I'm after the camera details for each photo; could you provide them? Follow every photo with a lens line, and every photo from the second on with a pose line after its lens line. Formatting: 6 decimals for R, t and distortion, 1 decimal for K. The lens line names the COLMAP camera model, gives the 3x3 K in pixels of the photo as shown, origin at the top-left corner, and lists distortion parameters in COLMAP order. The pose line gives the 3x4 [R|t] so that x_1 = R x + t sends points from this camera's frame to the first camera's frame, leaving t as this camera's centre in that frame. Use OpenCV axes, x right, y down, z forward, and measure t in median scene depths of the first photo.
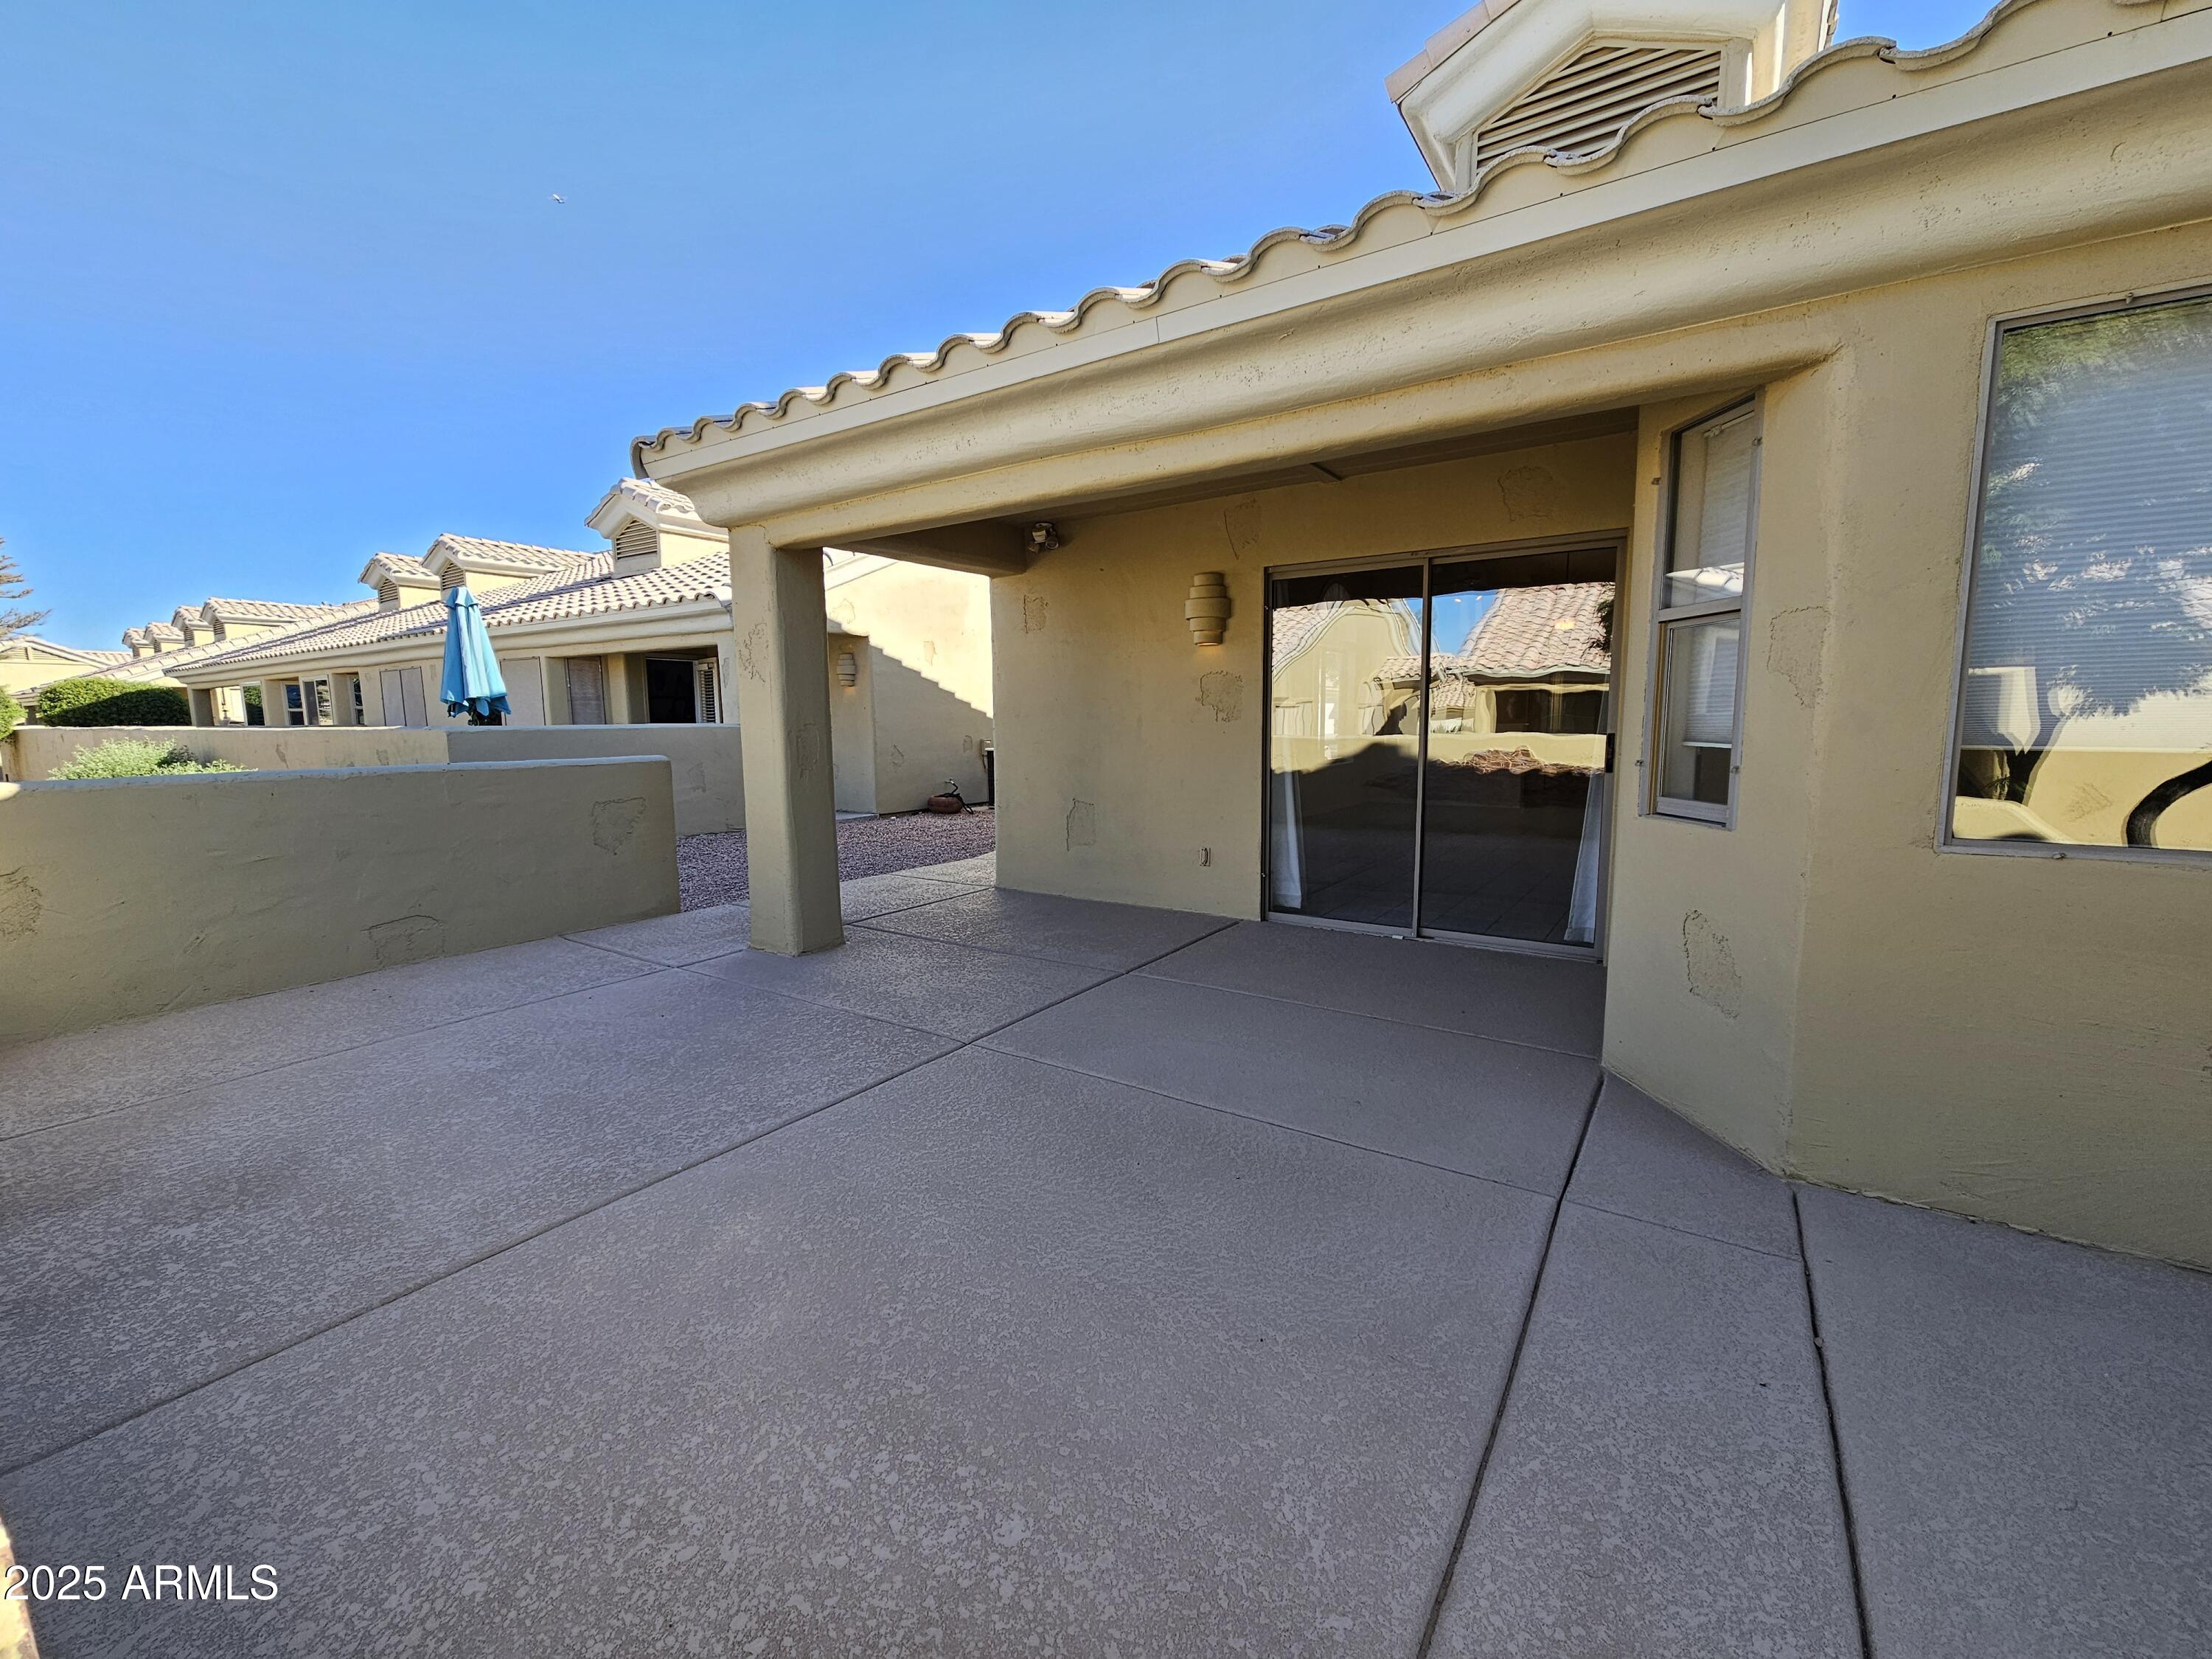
lens RADIAL K [[904.4, 0, 1107.4], [0, 904.4, 829.0], [0, 0, 1]] dist [0.000549, -0.000243]
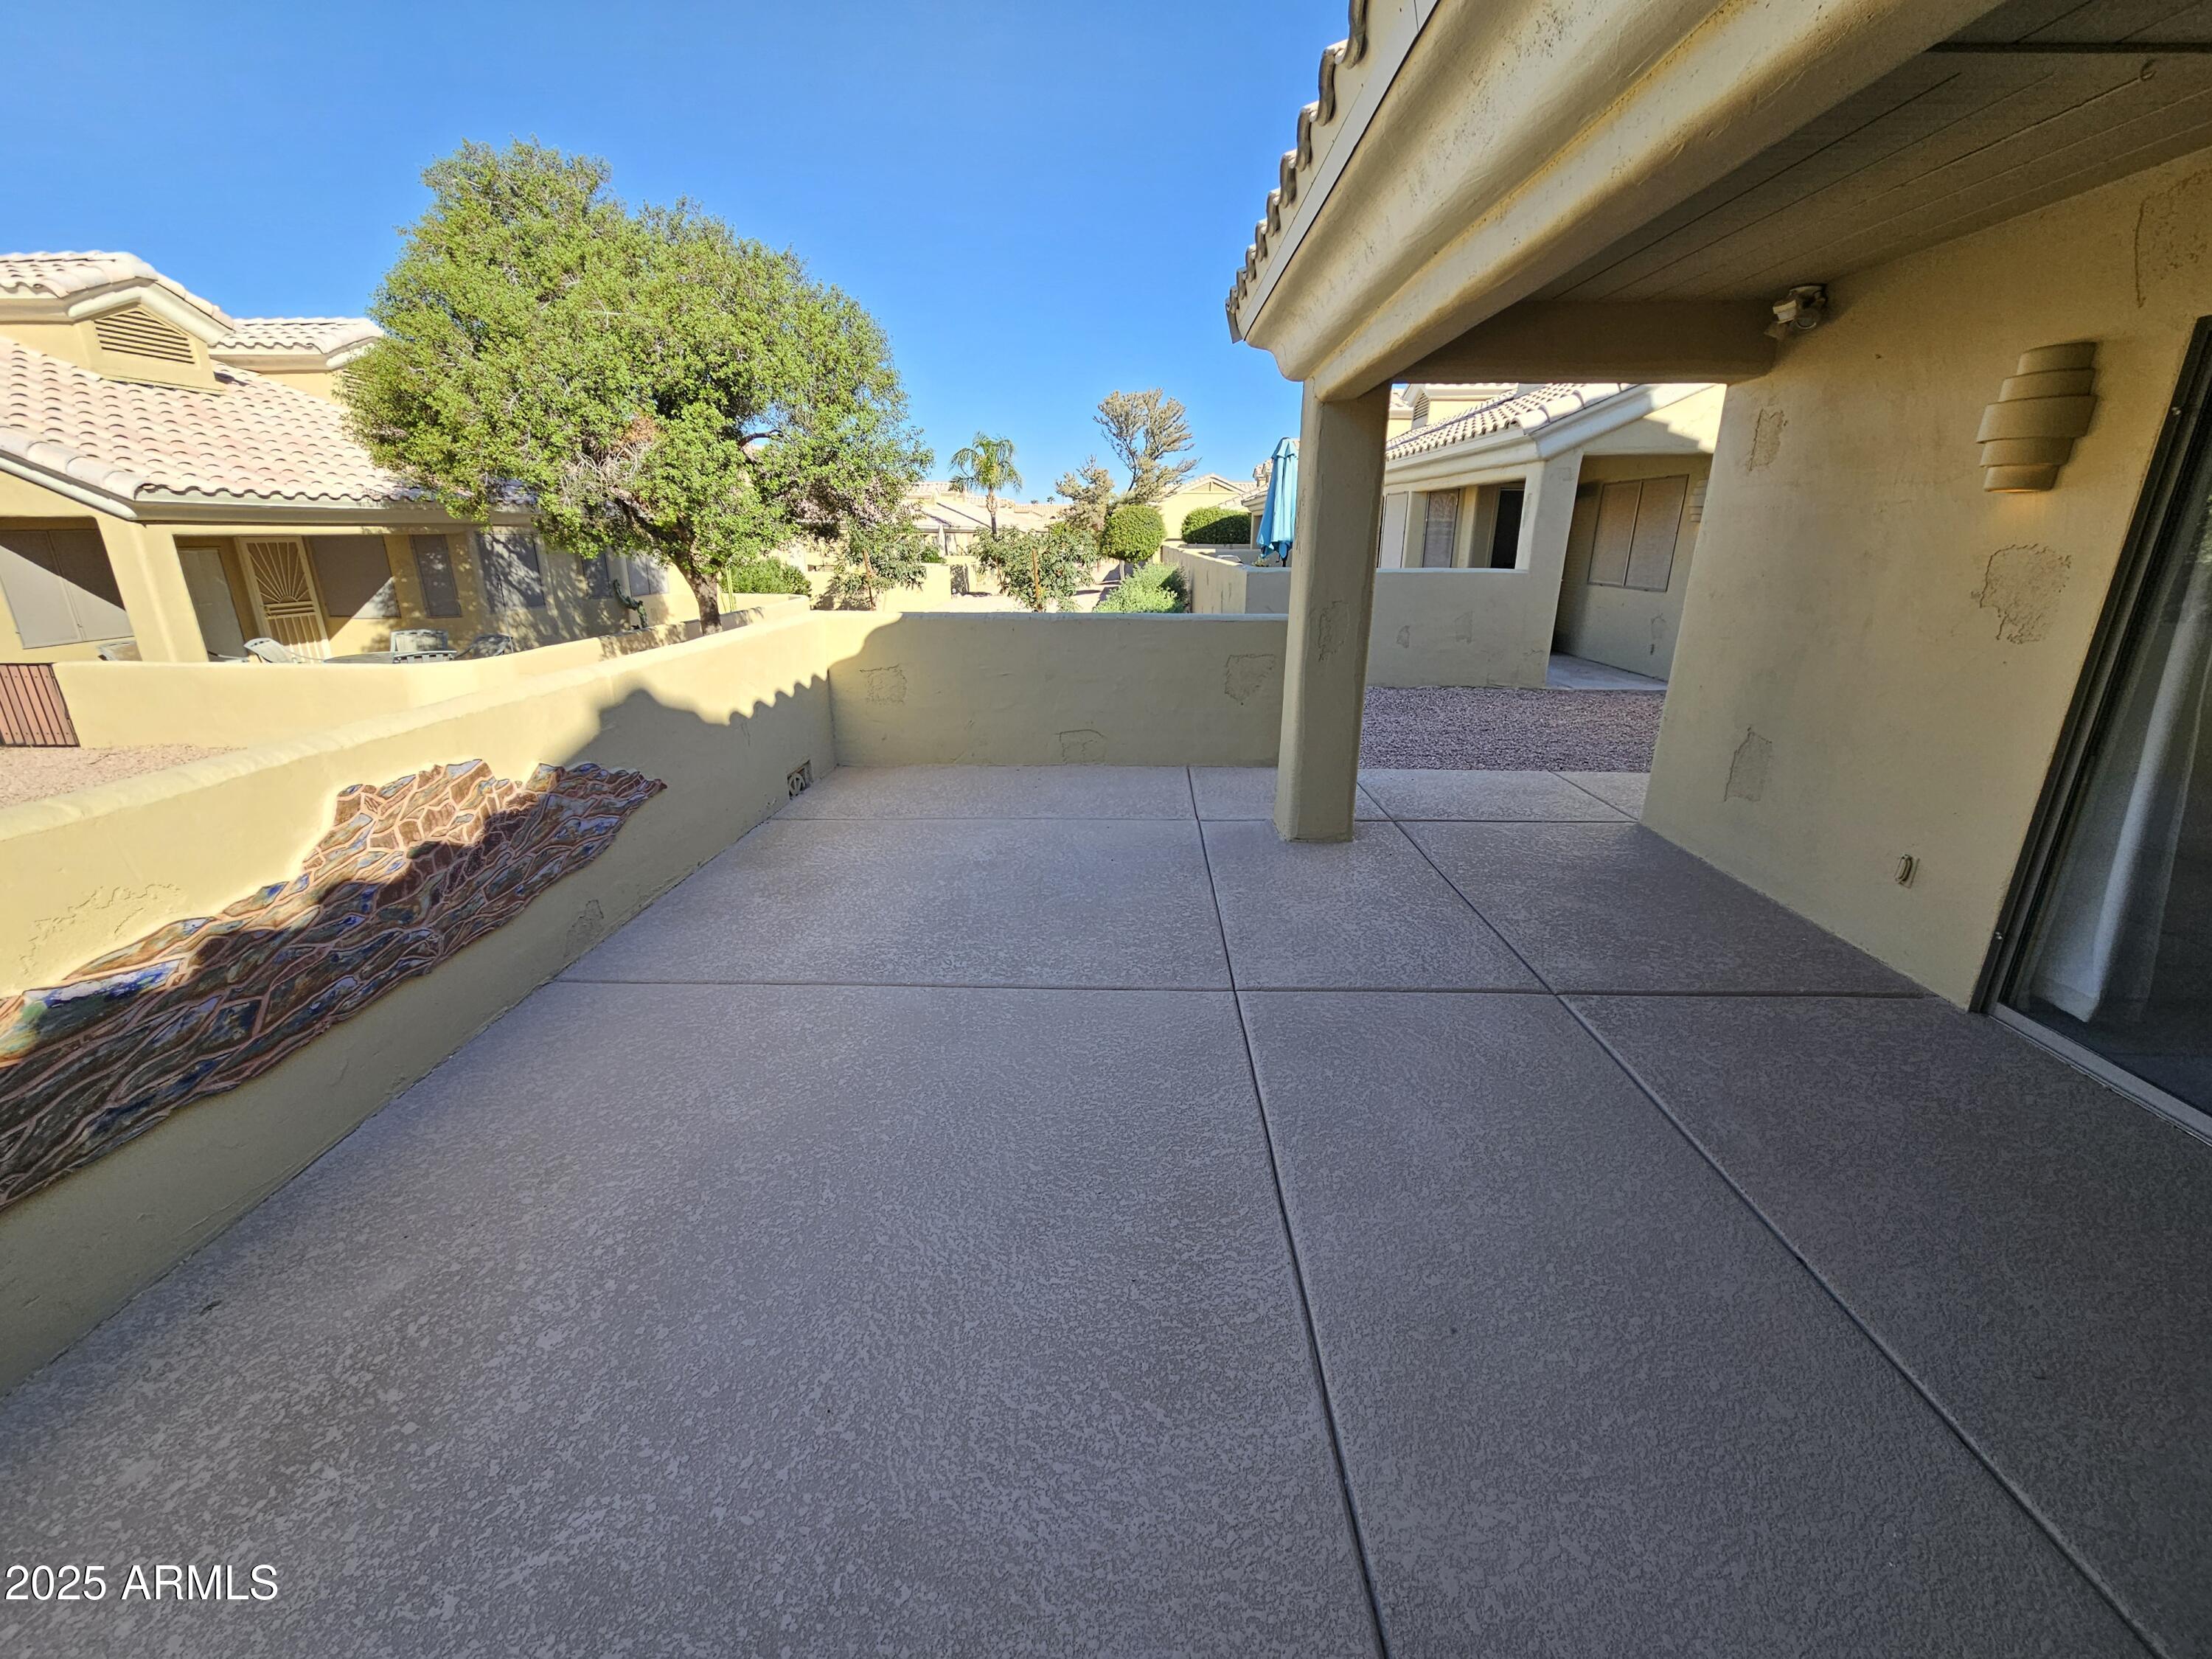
lens RADIAL K [[904.4, 0, 1107.8], [0, 904.4, 827.5], [0, 0, 1]] dist [0.000549, -0.000243]
pose [[0.538223, 0.270335, -0.798270, 0.303797], [-0.111768, 0.961690, 0.250319, -0.088984], [0.835359, -0.045506, 0.547818, 0.260081]]
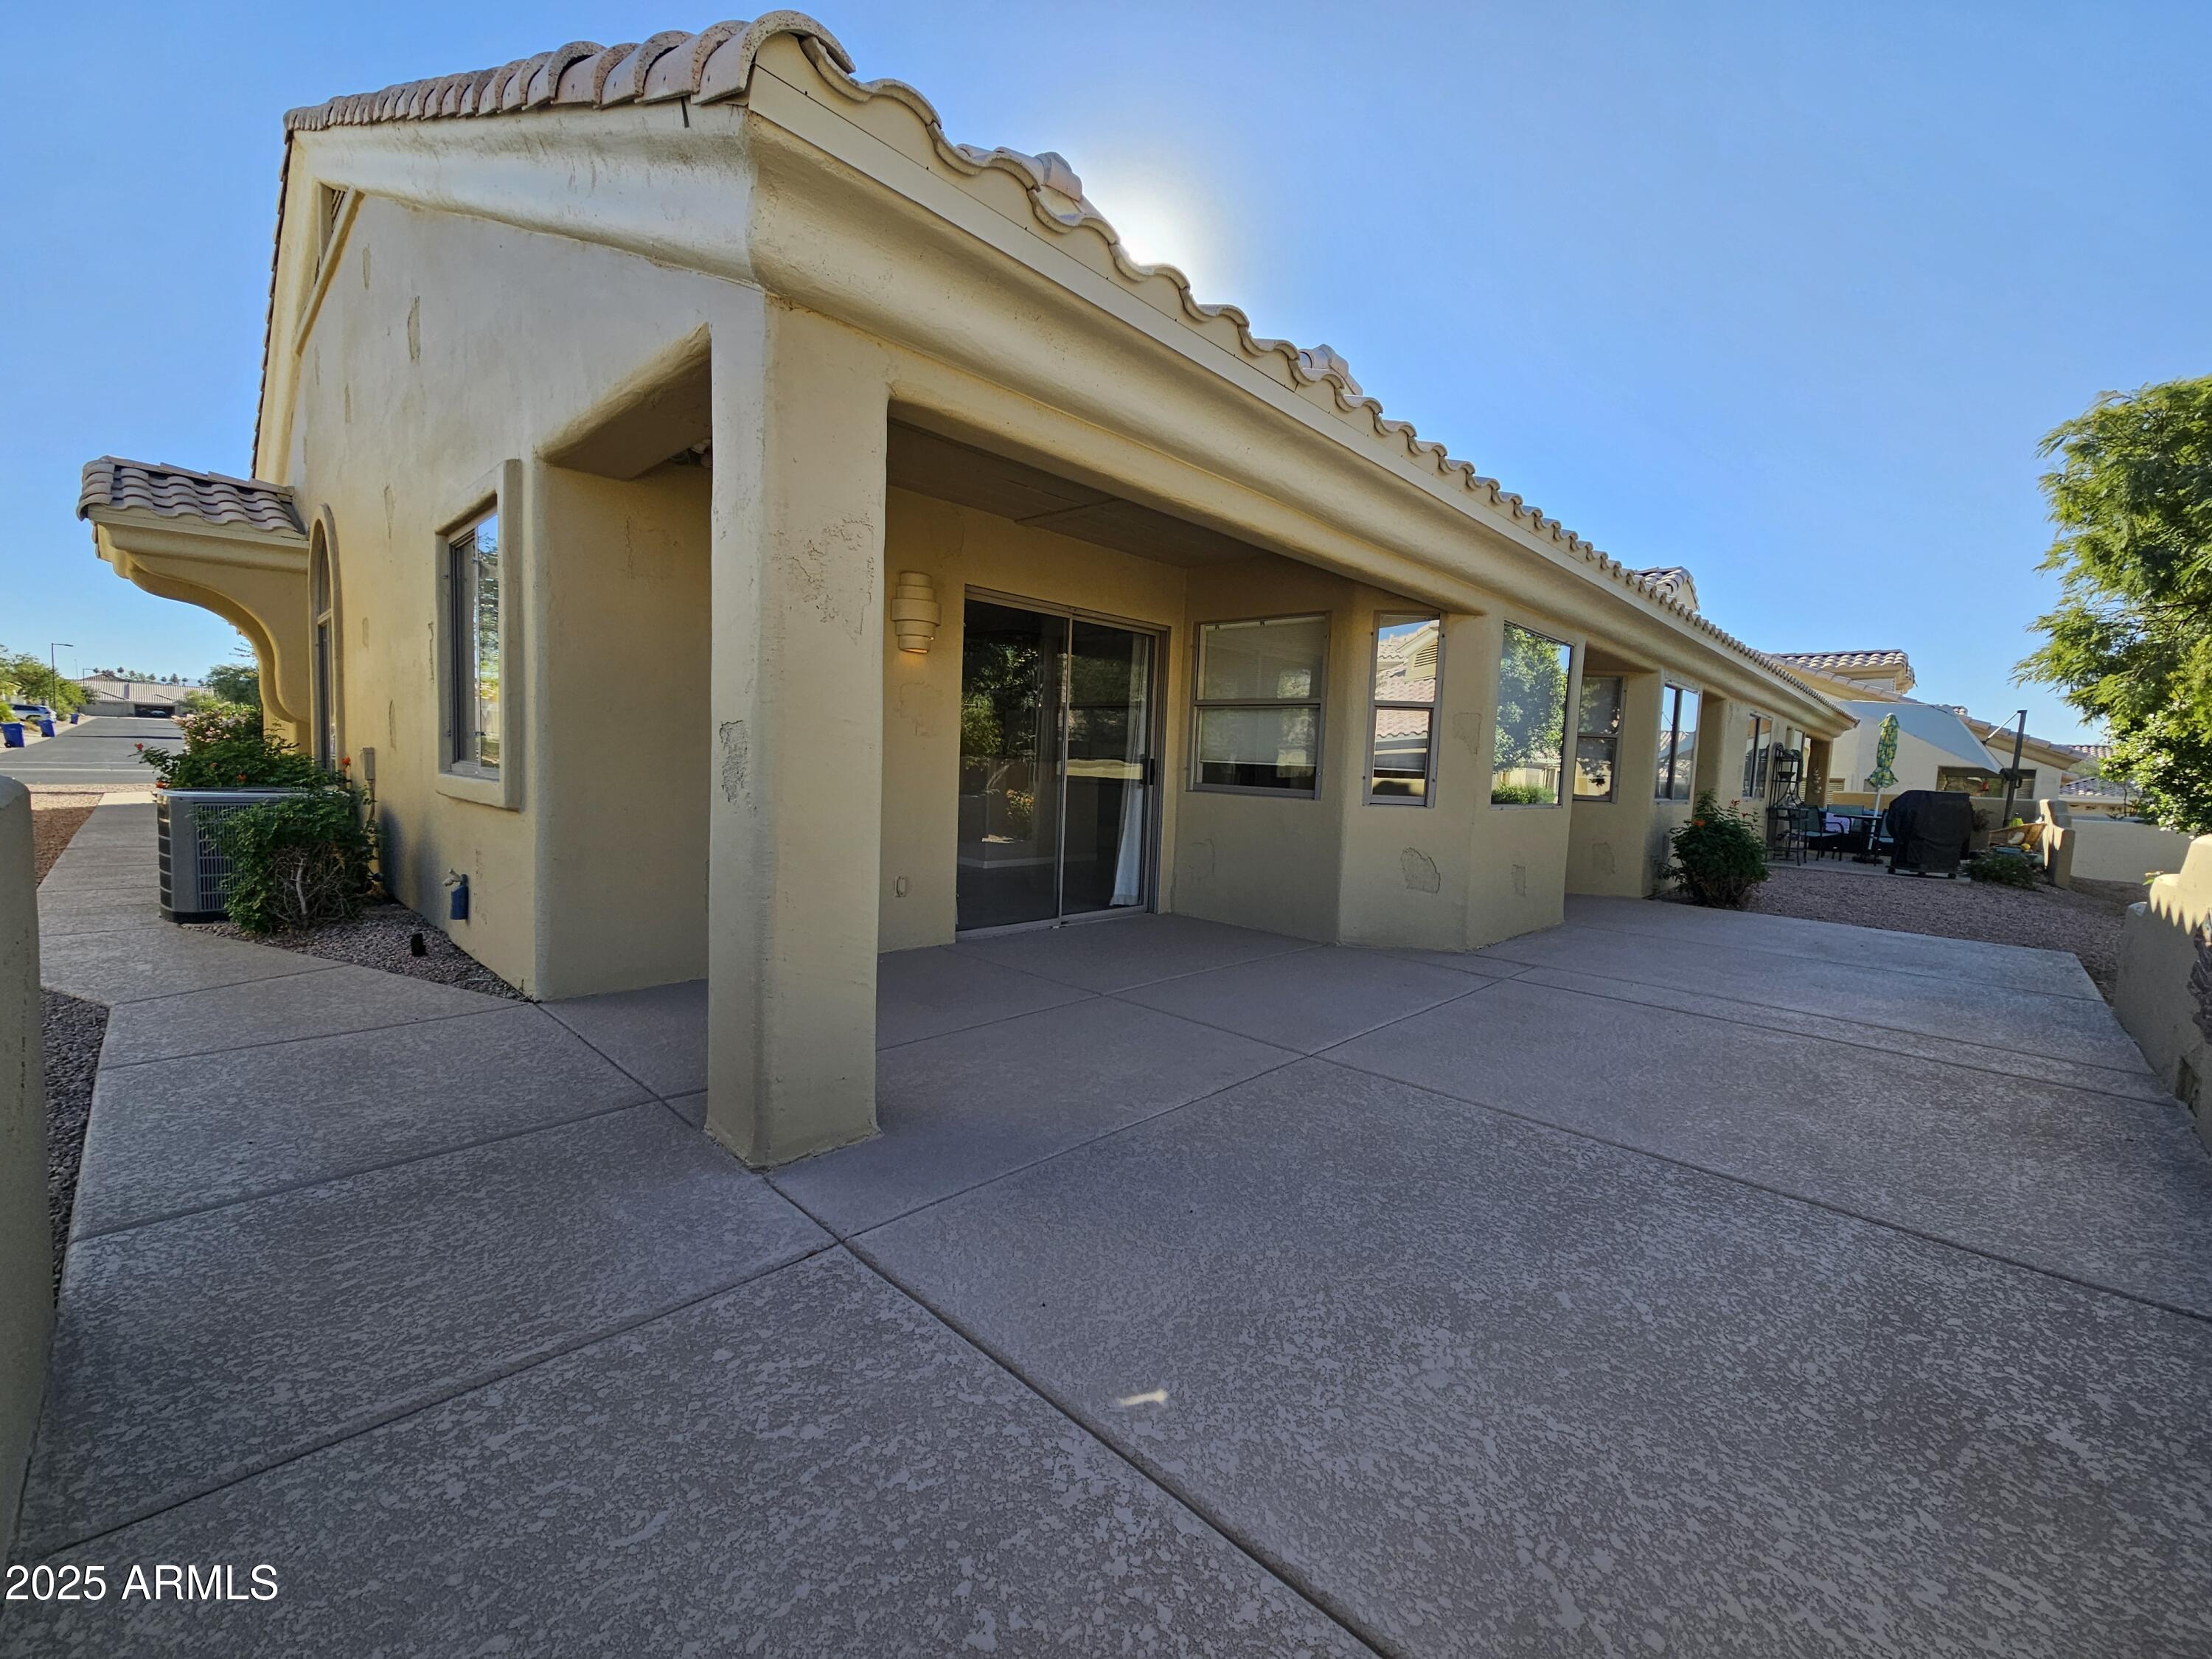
lens RADIAL K [[904.4, 0, 1114.8], [0, 904.4, 829.2], [0, 0, 1]] dist [0.000549, -0.000243]
pose [[0.161918, -0.058200, 0.985086, -0.770970], [0.077719, 0.995911, 0.046065, -0.052915], [-0.983739, 0.069101, 0.165779, 0.673995]]
